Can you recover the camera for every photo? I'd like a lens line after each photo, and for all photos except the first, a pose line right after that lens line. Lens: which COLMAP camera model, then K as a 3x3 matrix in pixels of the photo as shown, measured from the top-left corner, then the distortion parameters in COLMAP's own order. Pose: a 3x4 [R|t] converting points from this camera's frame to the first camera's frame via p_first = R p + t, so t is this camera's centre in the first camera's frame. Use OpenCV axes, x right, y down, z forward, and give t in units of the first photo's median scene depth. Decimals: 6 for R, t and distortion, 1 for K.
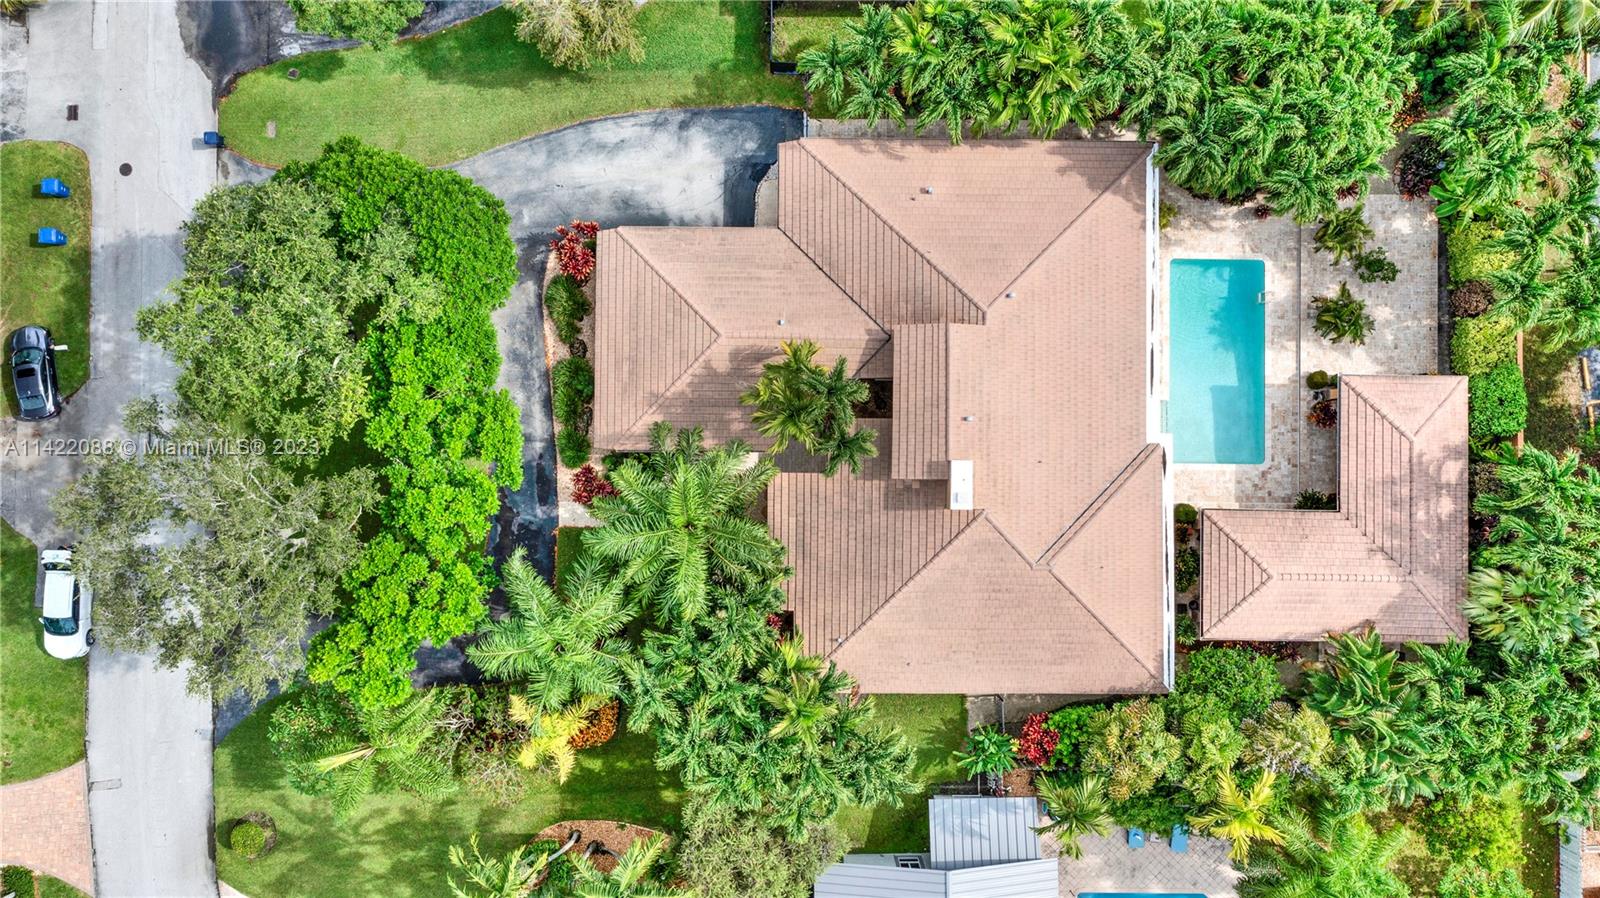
lens RADIAL K [[1310.4, 0, 791.7], [0, 1310.4, 405.7], [0, 0, 1]] dist [-0.009669, -0.002510]
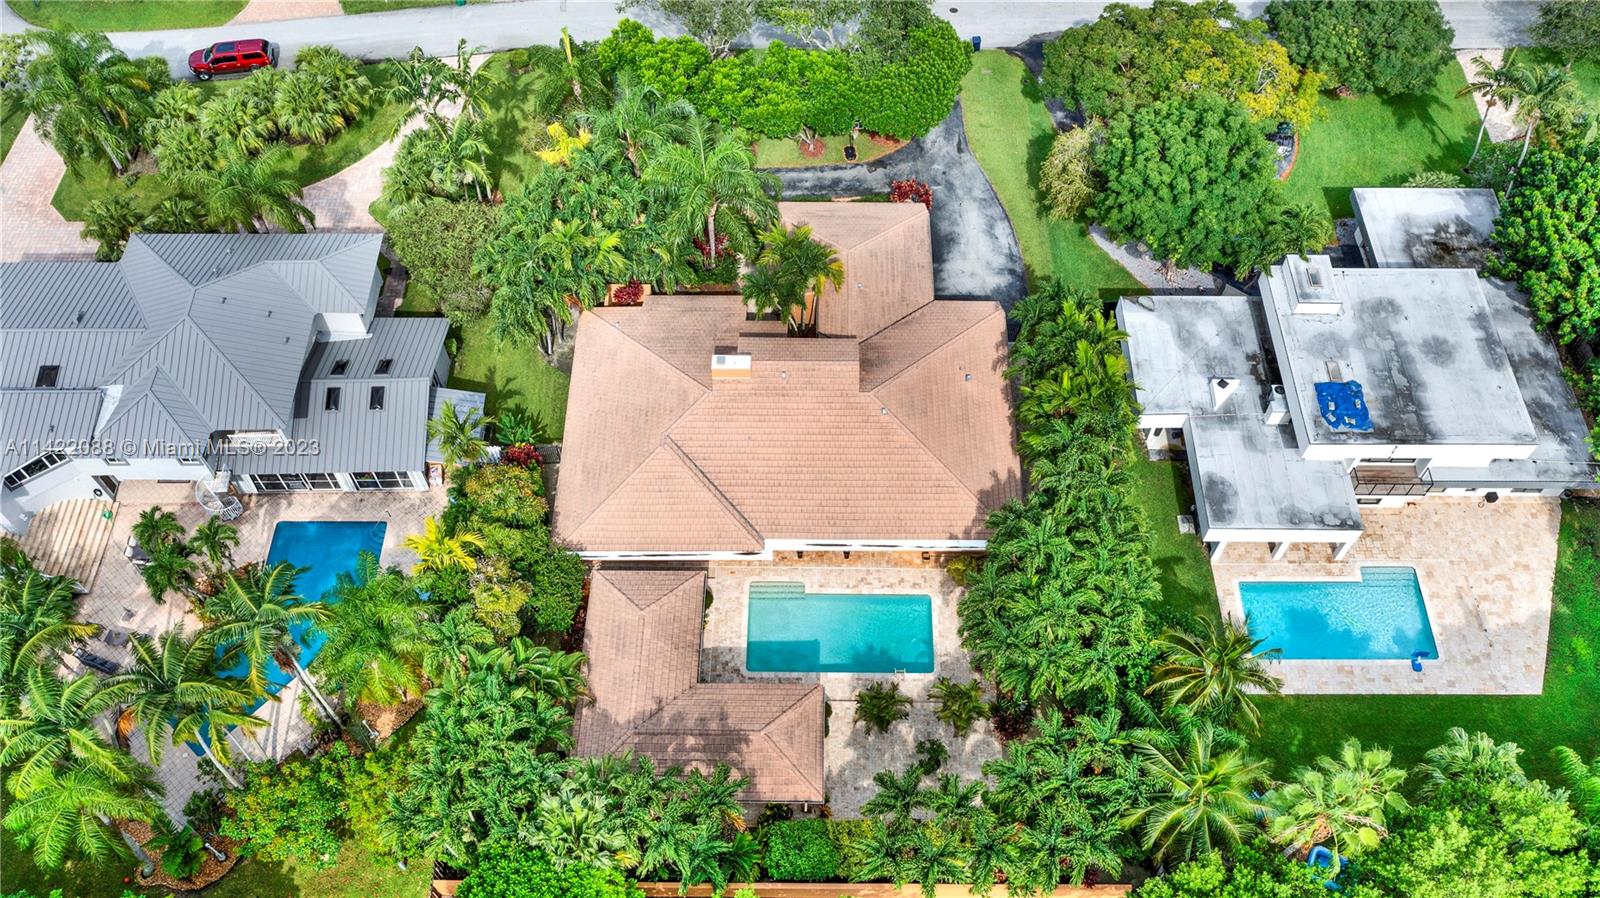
lens RADIAL K [[1310.4, 0, 791.7], [0, 1310.4, 405.7], [0, 0, 1]] dist [-0.009669, -0.002510]
pose [[-0.004148, 0.826835, -0.562429, 0.828783], [-0.999148, 0.019665, 0.036278, -0.040372], [0.041056, 0.562100, 0.826049, -0.023920]]
